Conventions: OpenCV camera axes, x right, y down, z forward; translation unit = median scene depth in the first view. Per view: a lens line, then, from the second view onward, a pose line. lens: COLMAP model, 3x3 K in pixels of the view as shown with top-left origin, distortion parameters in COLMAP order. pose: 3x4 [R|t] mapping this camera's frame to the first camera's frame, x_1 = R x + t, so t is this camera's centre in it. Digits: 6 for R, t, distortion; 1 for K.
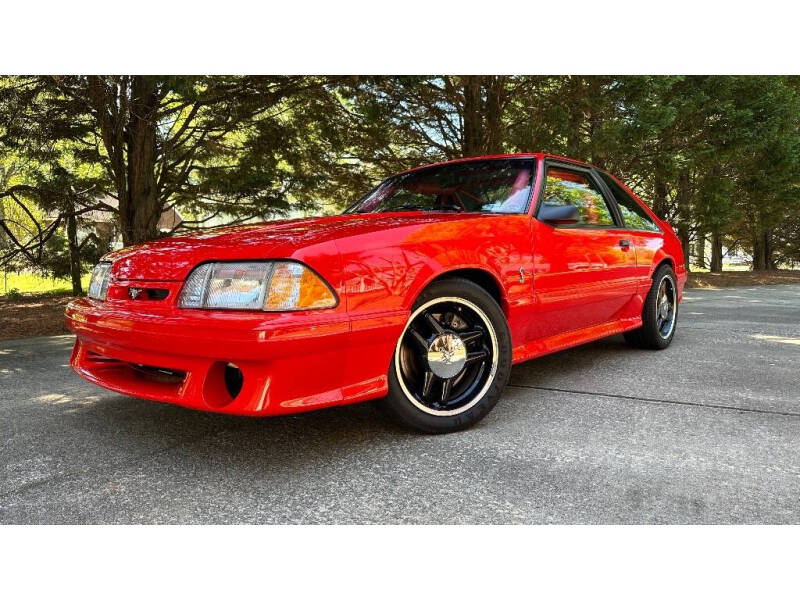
lens RADIAL K [[587.2, 0, 401.4], [0, 587.2, 294.5], [0, 0, 1]] dist [0.040757, -0.051866]
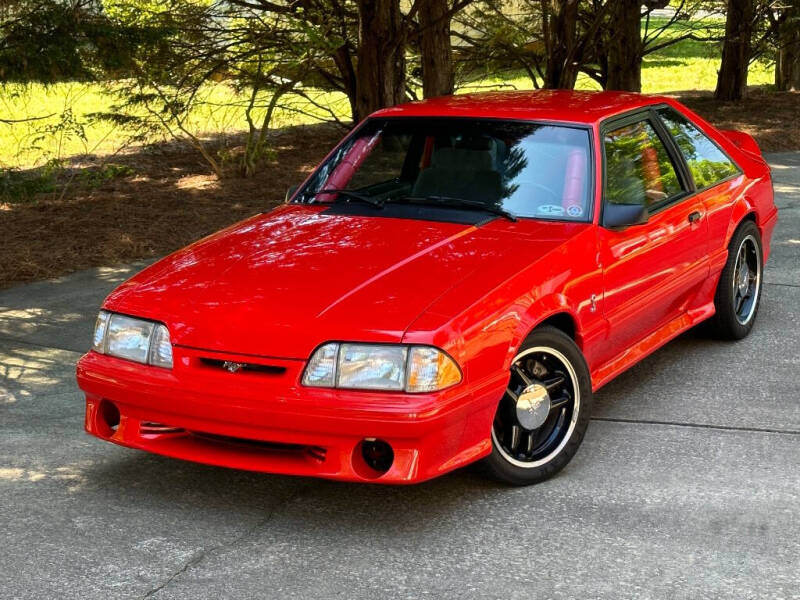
lens RADIAL K [[1722.9, 0, 399.6], [0, 1722.9, 304.1], [0, 0, 1]] dist [0.155145, 0.000000]
pose [[0.976072, -0.051001, 0.211382, -0.396847], [0.018559, 0.988098, 0.152704, -0.272710], [-0.216654, -0.145127, 0.965401, -0.915298]]
